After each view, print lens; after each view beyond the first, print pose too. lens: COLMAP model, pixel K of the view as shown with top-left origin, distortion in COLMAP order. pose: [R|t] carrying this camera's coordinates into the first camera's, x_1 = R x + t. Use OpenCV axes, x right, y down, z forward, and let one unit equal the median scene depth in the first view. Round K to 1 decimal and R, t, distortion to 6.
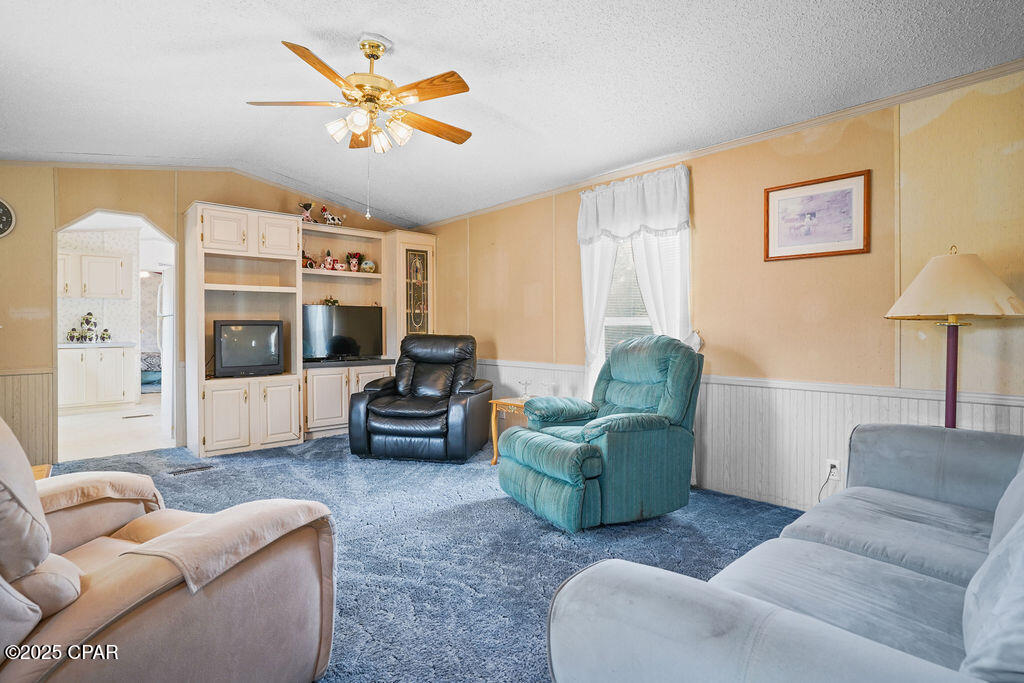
lens RADIAL K [[515.5, 0, 512.8], [0, 515.5, 335.1], [0, 0, 1]] dist [-0.006145, 0.008977]
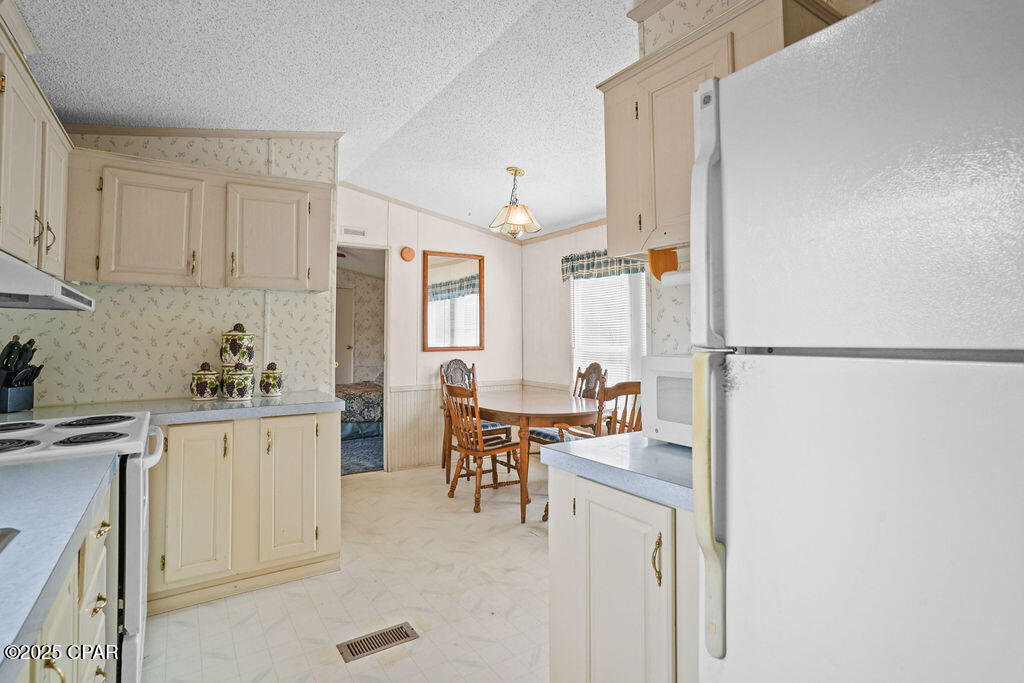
lens RADIAL K [[515.5, 0, 504.1], [0, 515.5, 315.6], [0, 0, 1]] dist [-0.006145, 0.008977]
pose [[0.987492, -0.012964, -0.157137, -0.541175], [0.005149, 0.998734, -0.050042, -0.028593], [0.157586, 0.048607, 0.986308, 0.619680]]
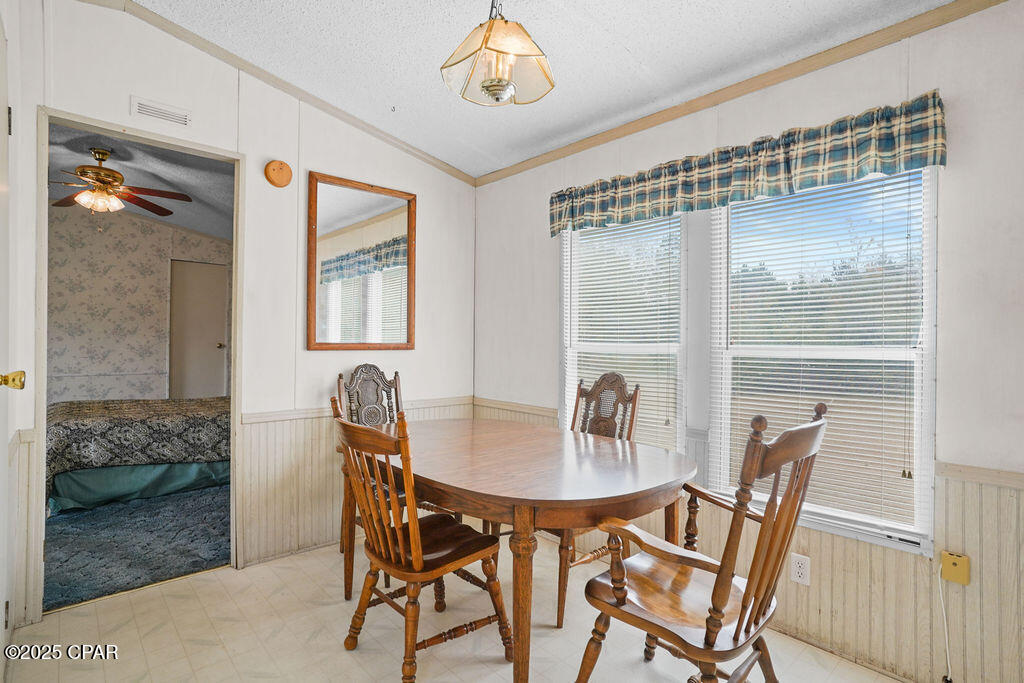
lens RADIAL K [[515.5, 0, 502.8], [0, 515.5, 341.5], [0, 0, 1]] dist [-0.006145, 0.008977]
pose [[0.999960, 0.006618, -0.005996, -0.614518], [-0.006657, 0.999957, -0.006412, -0.020118], [0.005953, 0.006452, 0.999961, 0.928668]]
